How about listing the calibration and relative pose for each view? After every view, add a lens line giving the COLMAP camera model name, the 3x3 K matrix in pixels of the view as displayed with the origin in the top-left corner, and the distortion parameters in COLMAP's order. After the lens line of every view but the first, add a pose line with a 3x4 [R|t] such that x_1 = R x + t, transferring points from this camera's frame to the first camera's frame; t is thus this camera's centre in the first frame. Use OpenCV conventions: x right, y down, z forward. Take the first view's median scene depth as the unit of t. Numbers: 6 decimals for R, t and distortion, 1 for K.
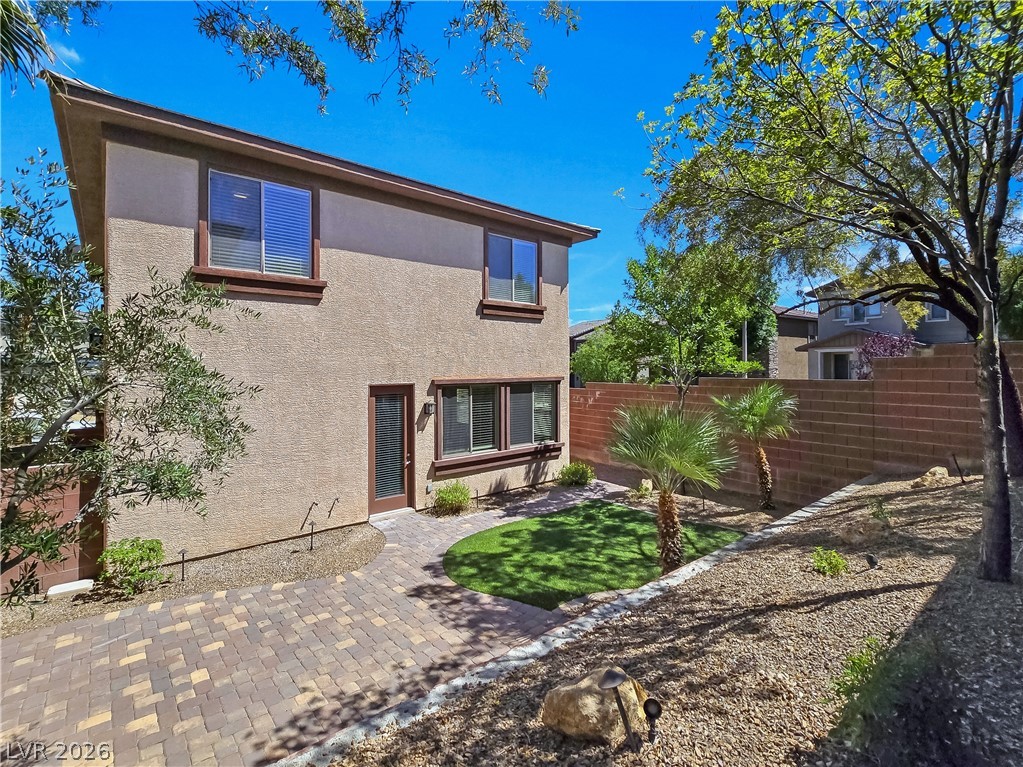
lens RADIAL K [[464.3, 0, 511.5], [0, 464.3, 383.5], [0, 0, 1]] dist [0.028523, 0.000182]
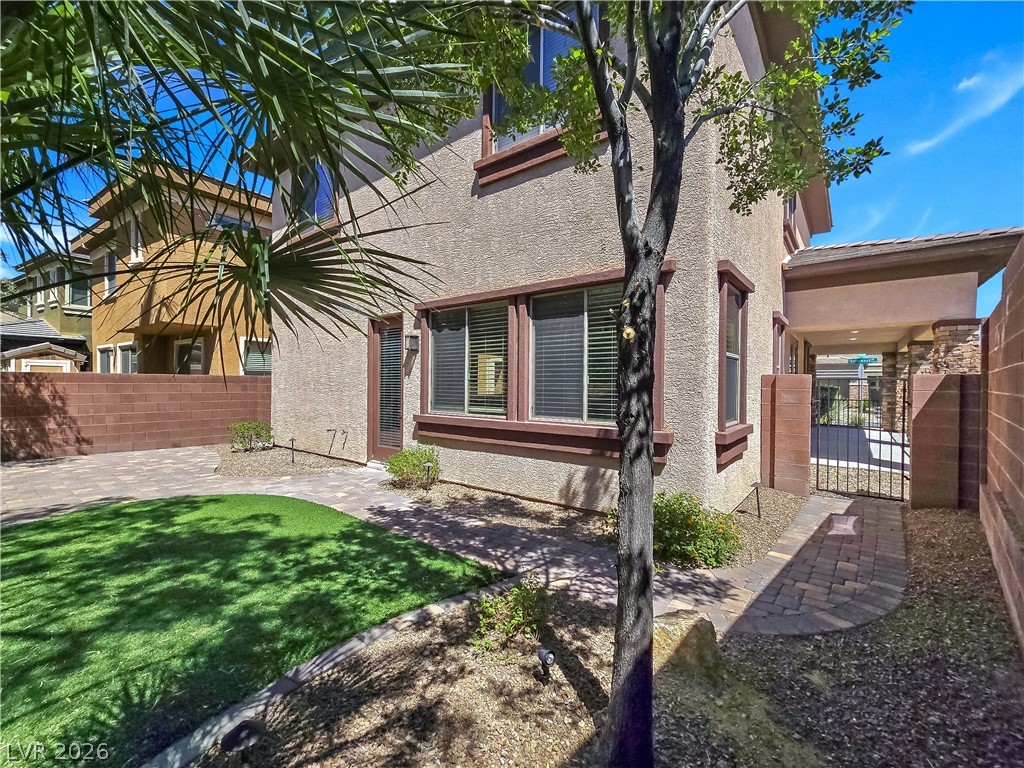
lens RADIAL K [[423.6, 0, 527.9], [0, 423.6, 382.2], [0, 0, 1]] dist [0.002544, 0.000502]
pose [[0.238529, 0.015011, -0.971019, 0.571920], [-0.029158, 0.999540, 0.008290, 0.113258], [0.970697, 0.026335, 0.238857, 1.088694]]
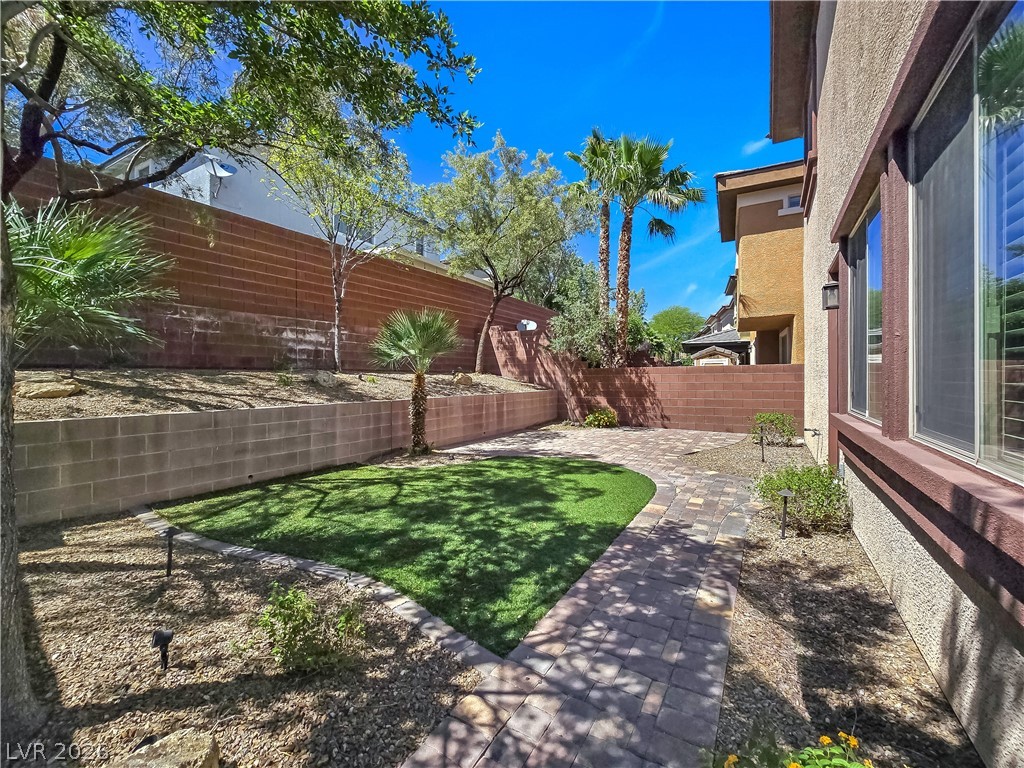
lens RADIAL K [[434.0, 0, 512.0], [0, 434.0, 384.0], [0, 0, 1]] dist [-0.001043, -0.000021]
pose [[-0.938803, 0.024065, -0.343612, 0.276113], [0.012347, 0.999266, 0.036252, 0.130115], [0.344233, 0.029791, -0.938412, 1.399553]]
